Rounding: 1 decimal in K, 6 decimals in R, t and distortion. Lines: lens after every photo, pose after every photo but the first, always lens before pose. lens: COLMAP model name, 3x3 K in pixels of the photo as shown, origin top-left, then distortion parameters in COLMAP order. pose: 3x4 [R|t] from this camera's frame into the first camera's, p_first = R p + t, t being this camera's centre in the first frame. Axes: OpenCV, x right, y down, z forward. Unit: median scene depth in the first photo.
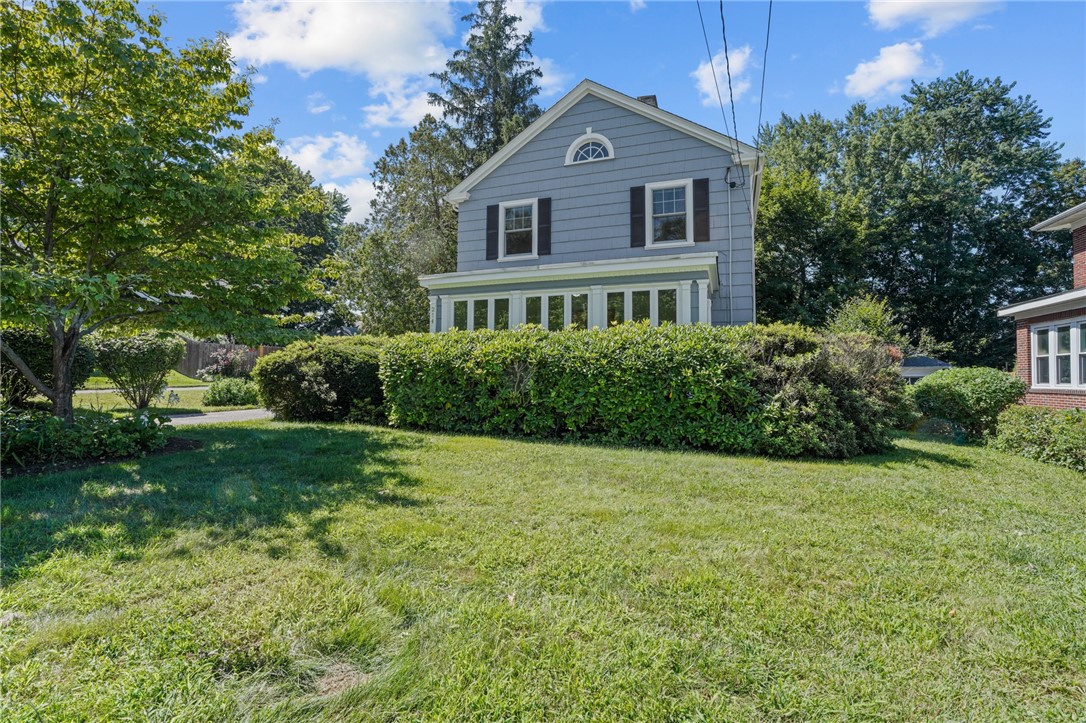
lens RADIAL K [[498.0, 0, 543.0], [0, 498.0, 361.5], [0, 0, 1]] dist [-0.060625, 0.020600]
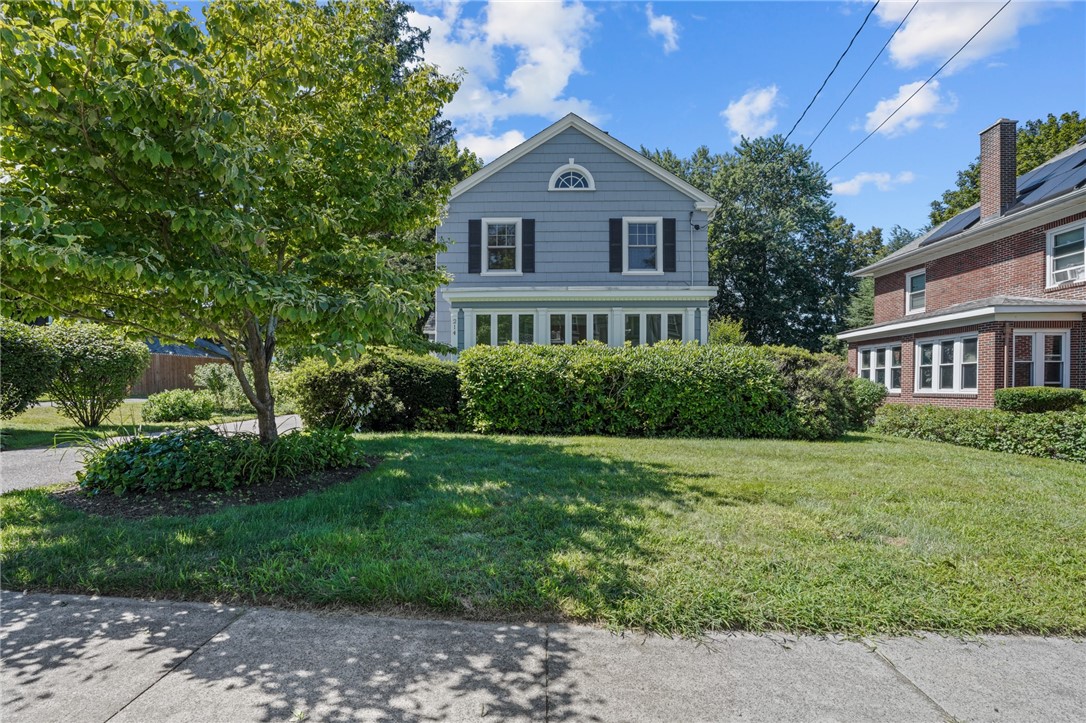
lens RADIAL K [[506.4, 0, 541.3], [0, 506.4, 397.7], [0, 0, 1]] dist [-0.049092, -0.000168]
pose [[0.941189, -0.015363, 0.337530, -0.367247], [-0.003131, 0.998526, 0.054179, -0.003564], [-0.337865, -0.052049, 0.939754, -0.055358]]
